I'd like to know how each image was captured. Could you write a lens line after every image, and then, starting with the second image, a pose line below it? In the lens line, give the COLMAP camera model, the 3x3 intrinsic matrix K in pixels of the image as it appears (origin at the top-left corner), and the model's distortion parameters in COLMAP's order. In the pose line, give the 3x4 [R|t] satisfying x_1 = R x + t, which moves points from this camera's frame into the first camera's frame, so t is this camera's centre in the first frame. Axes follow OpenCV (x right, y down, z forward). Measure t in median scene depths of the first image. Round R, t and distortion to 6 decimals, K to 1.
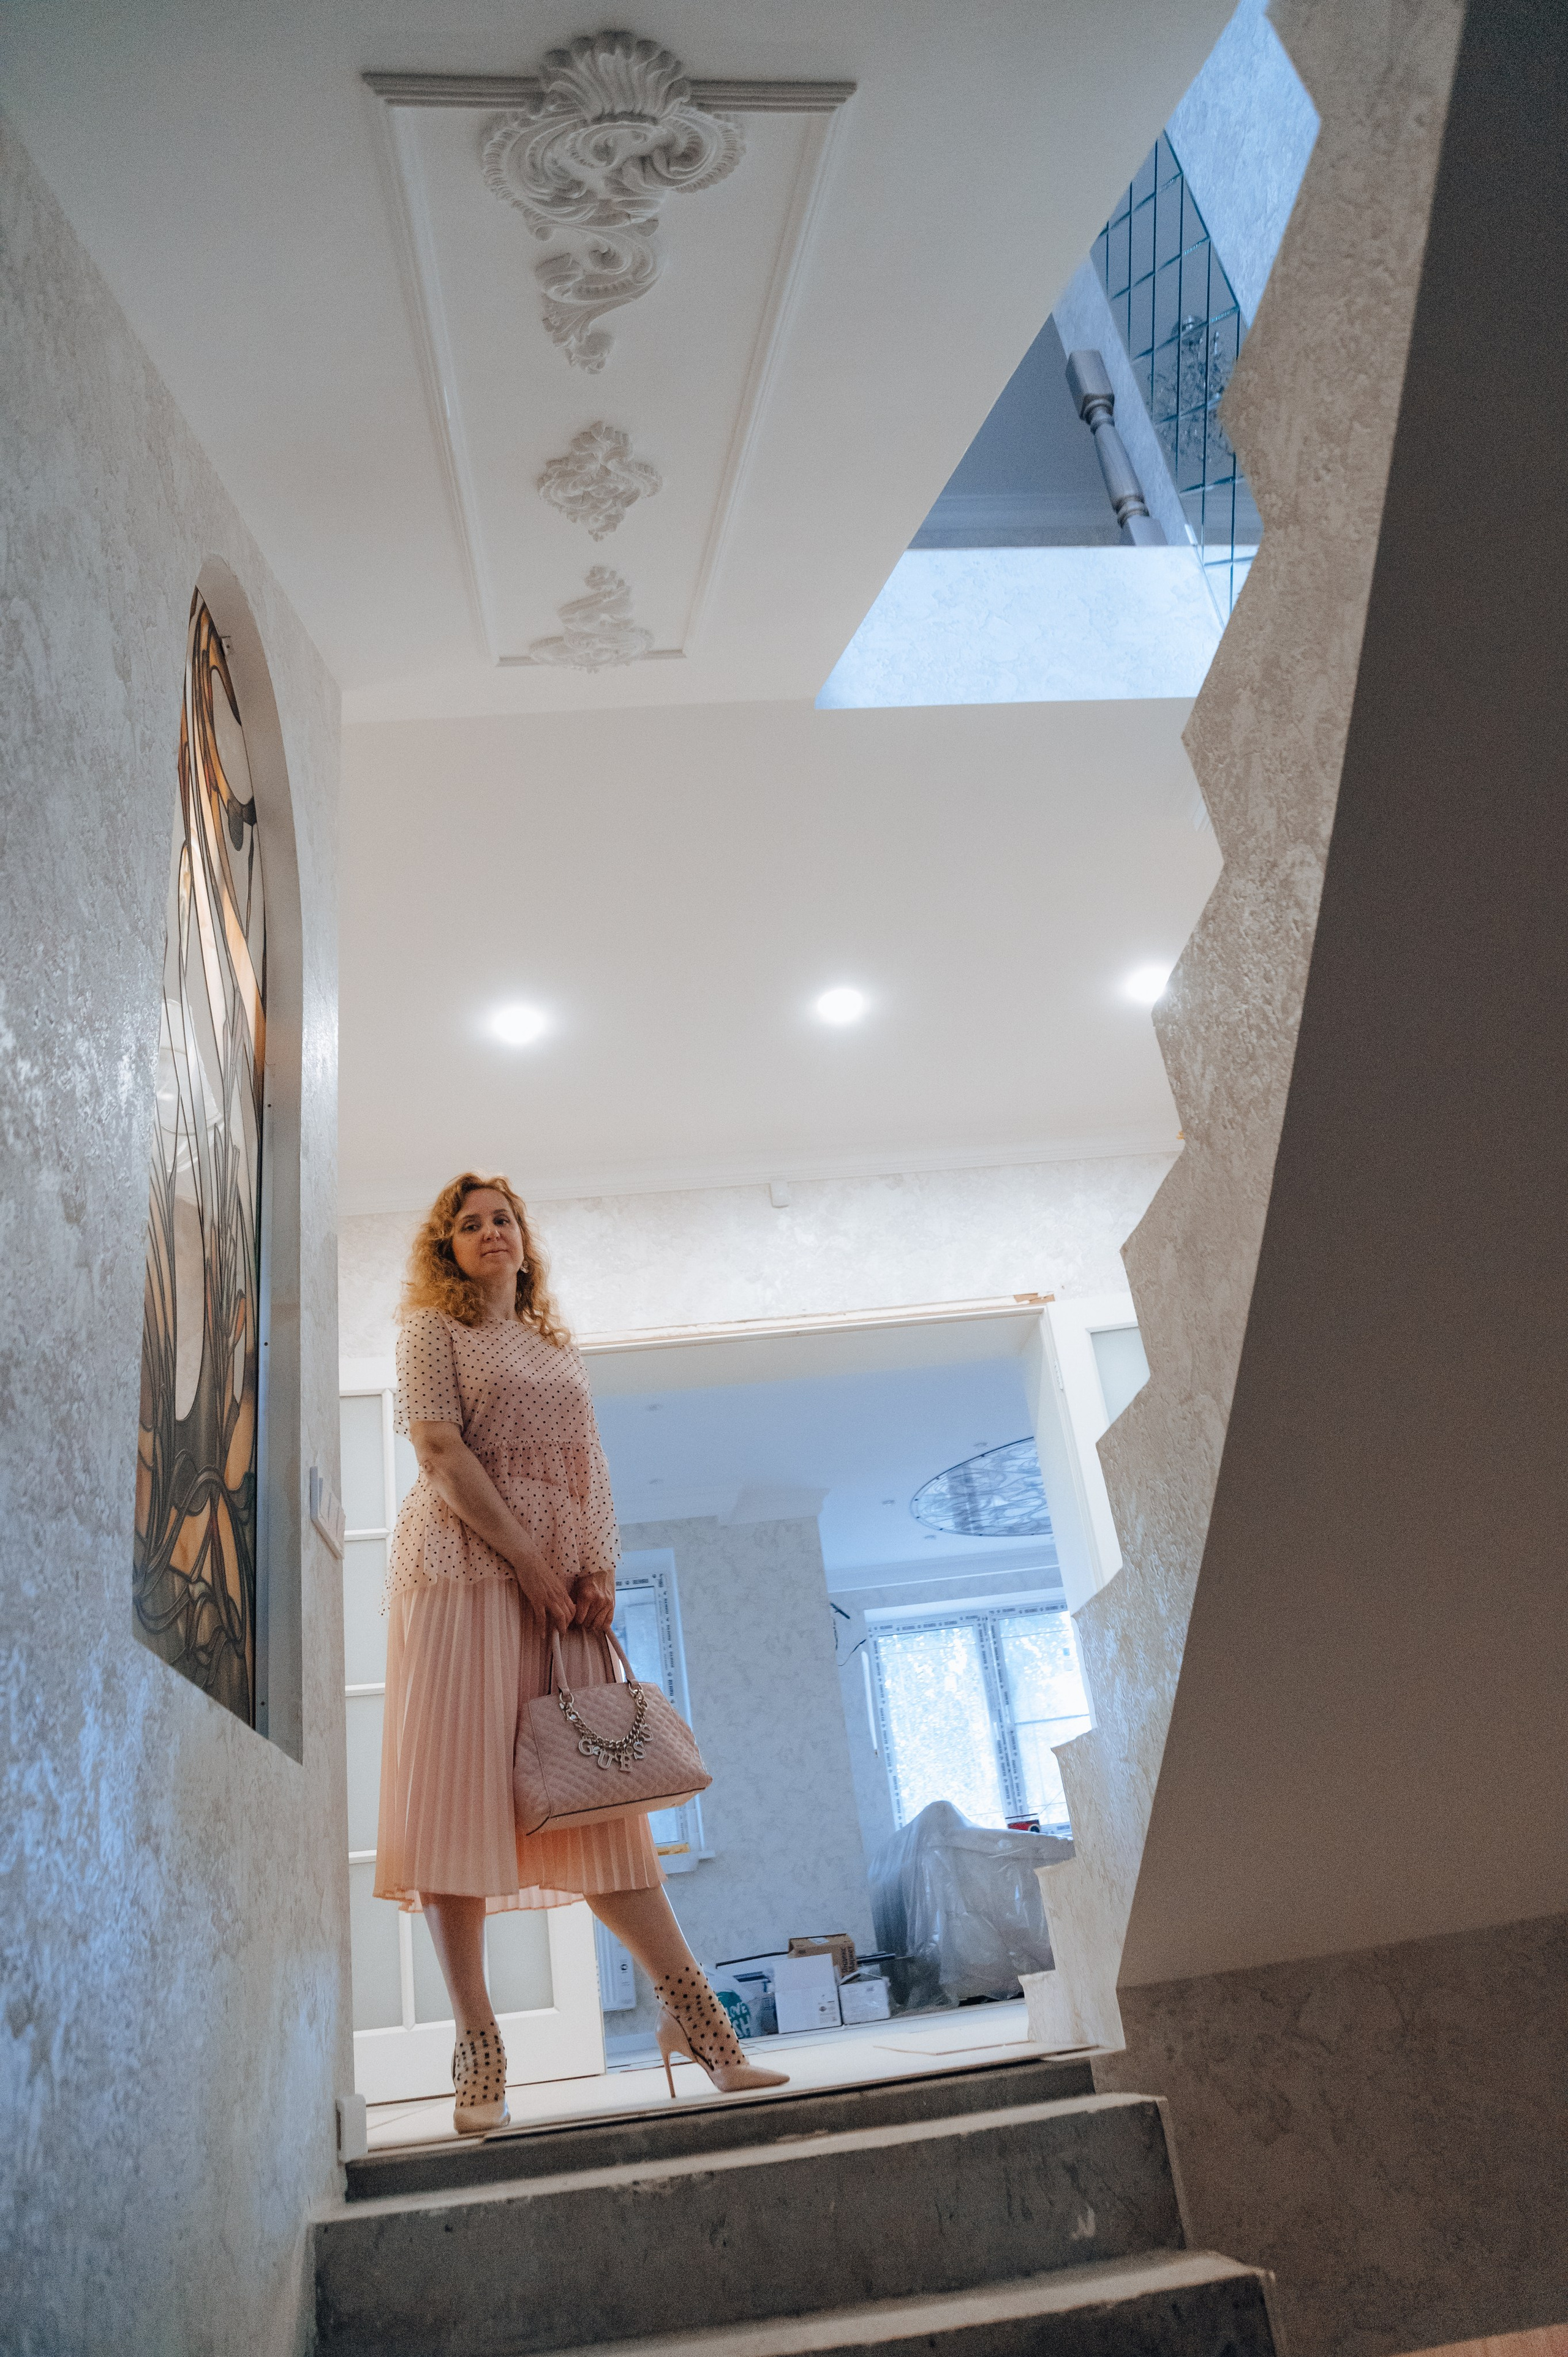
lens RADIAL K [[1632.4, 0, 784.0], [0, 1632.4, 1178.5], [0, 0, 1]] dist [-0.057153, 0.006559]
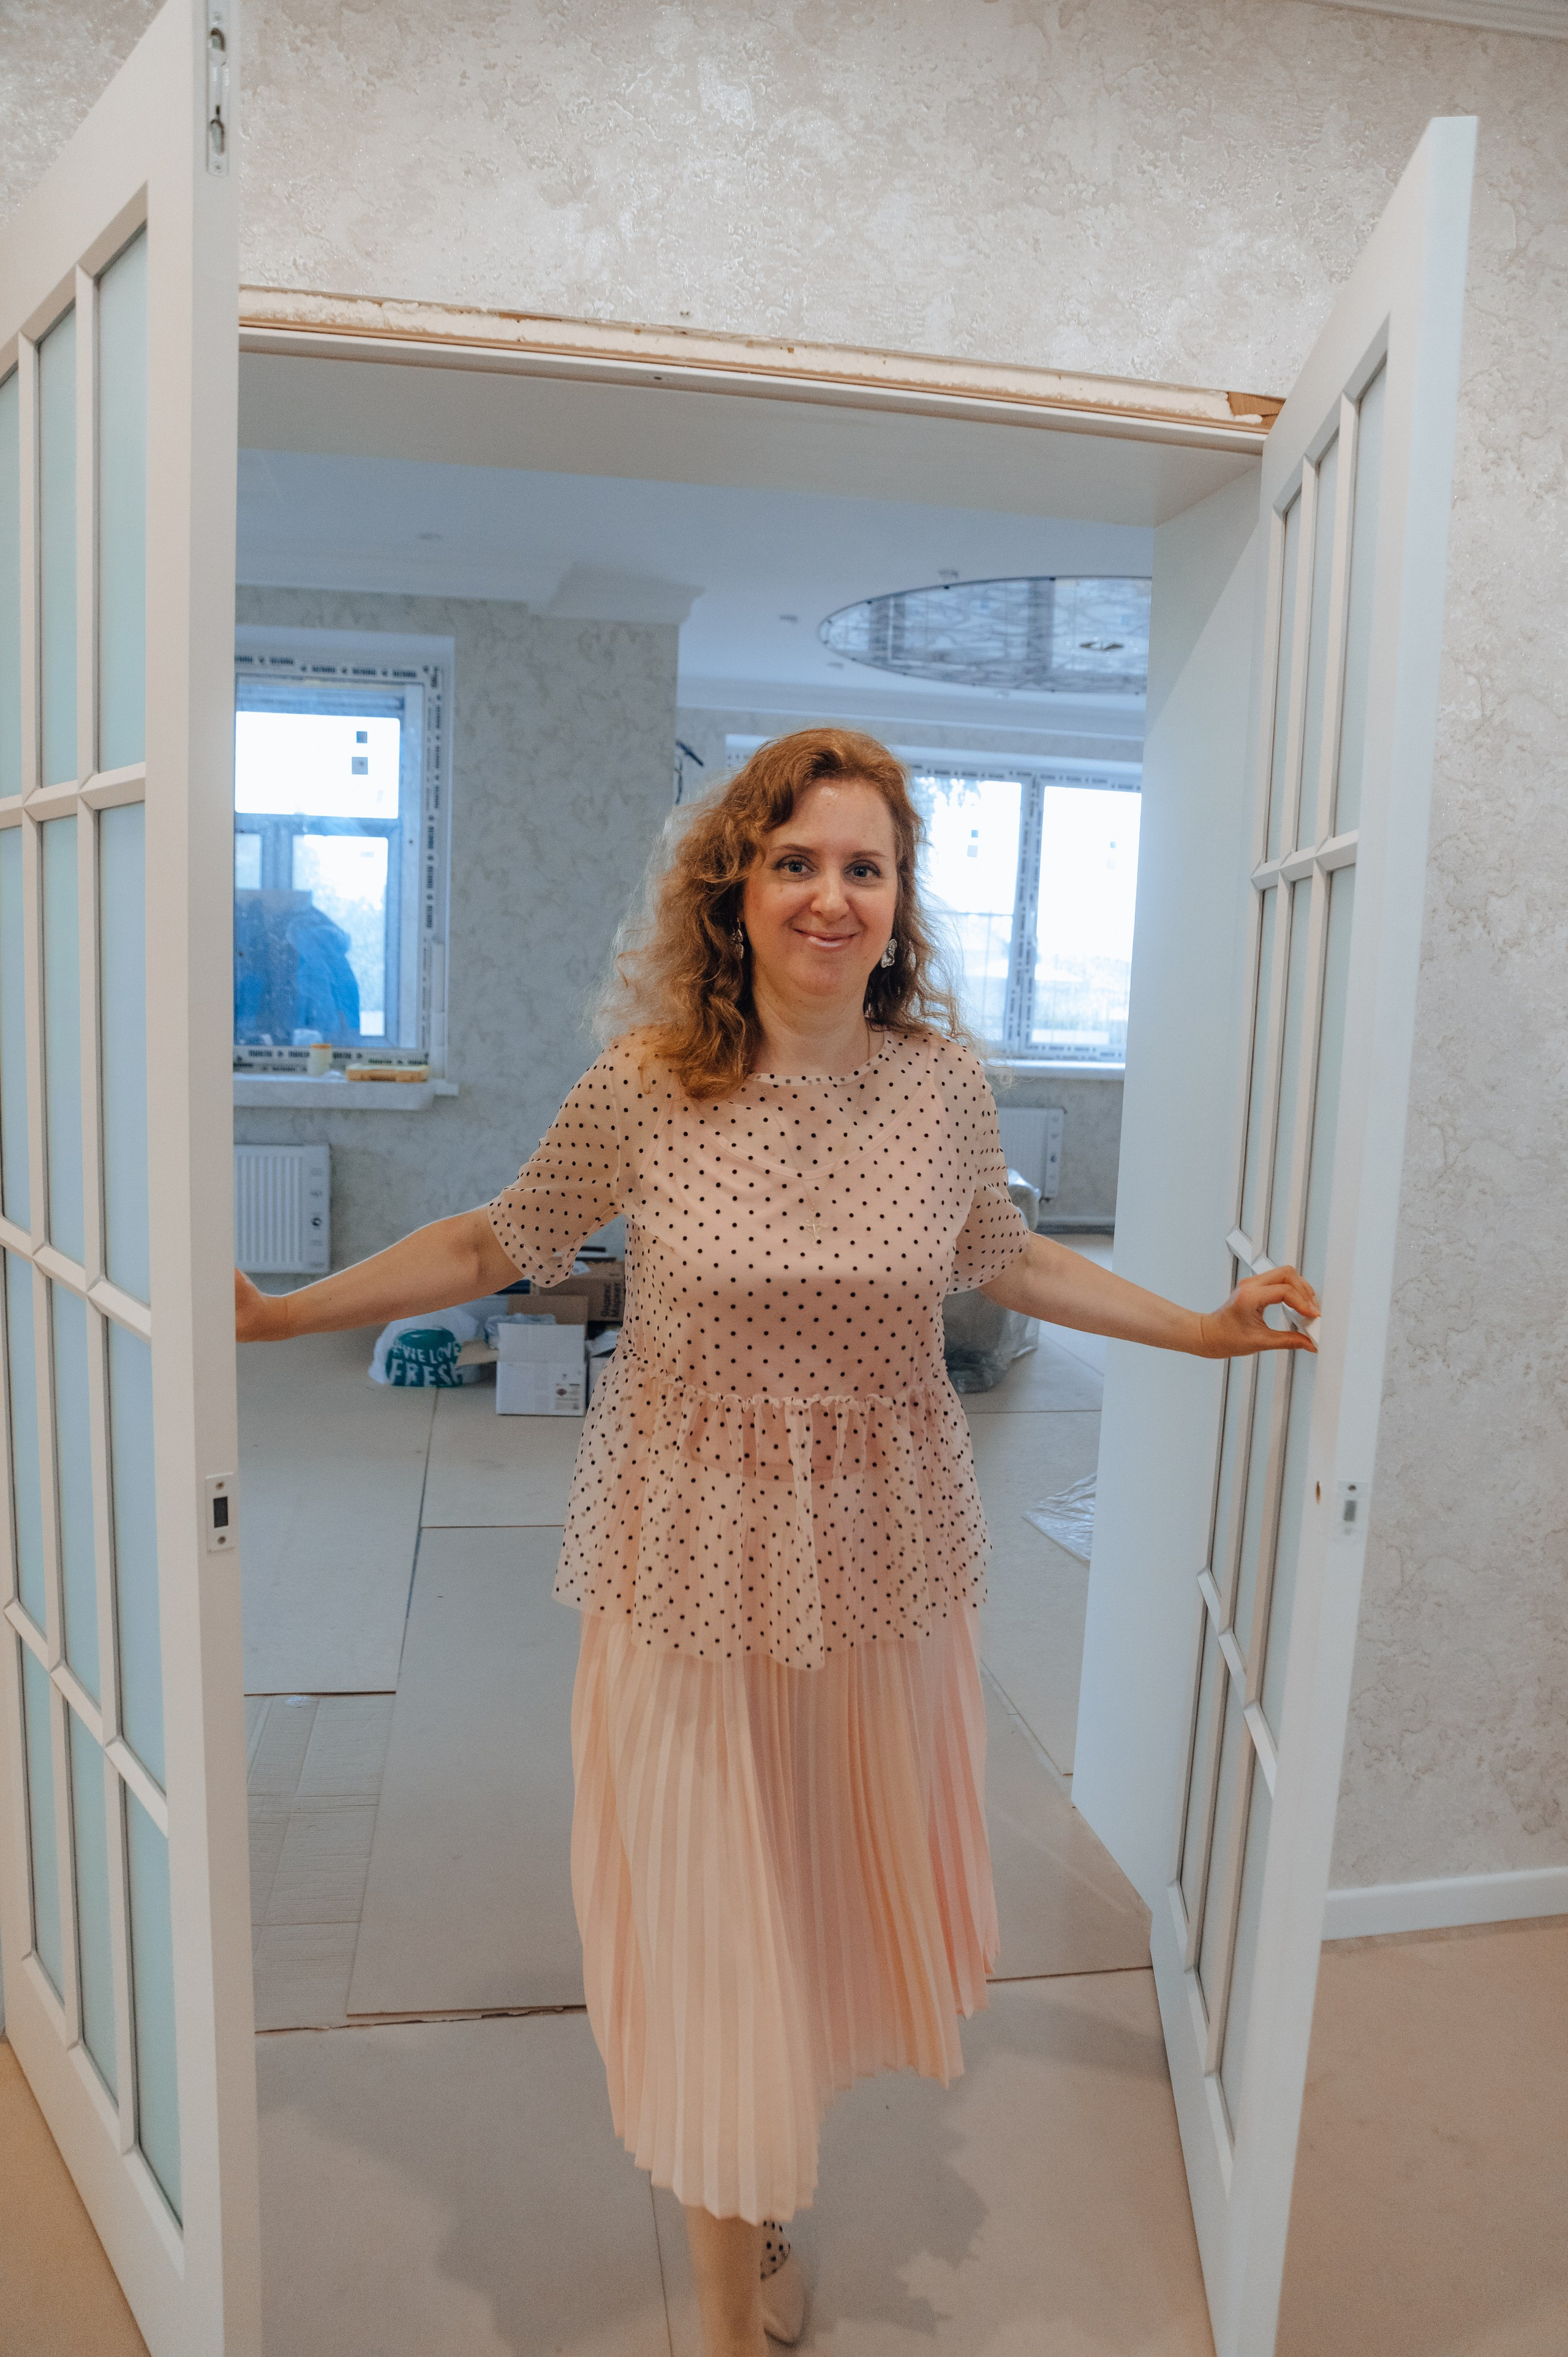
lens RADIAL K [[1632.4, 0, 784.0], [0, 1632.4, 1178.5], [0, 0, 1]] dist [-0.057153, 0.006559]
pose [[0.980181, 0.147554, 0.132185, 0.009308], [-0.196279, 0.813704, 0.547139, 0.022542], [-0.026827, -0.562240, 0.826539, 0.365727]]
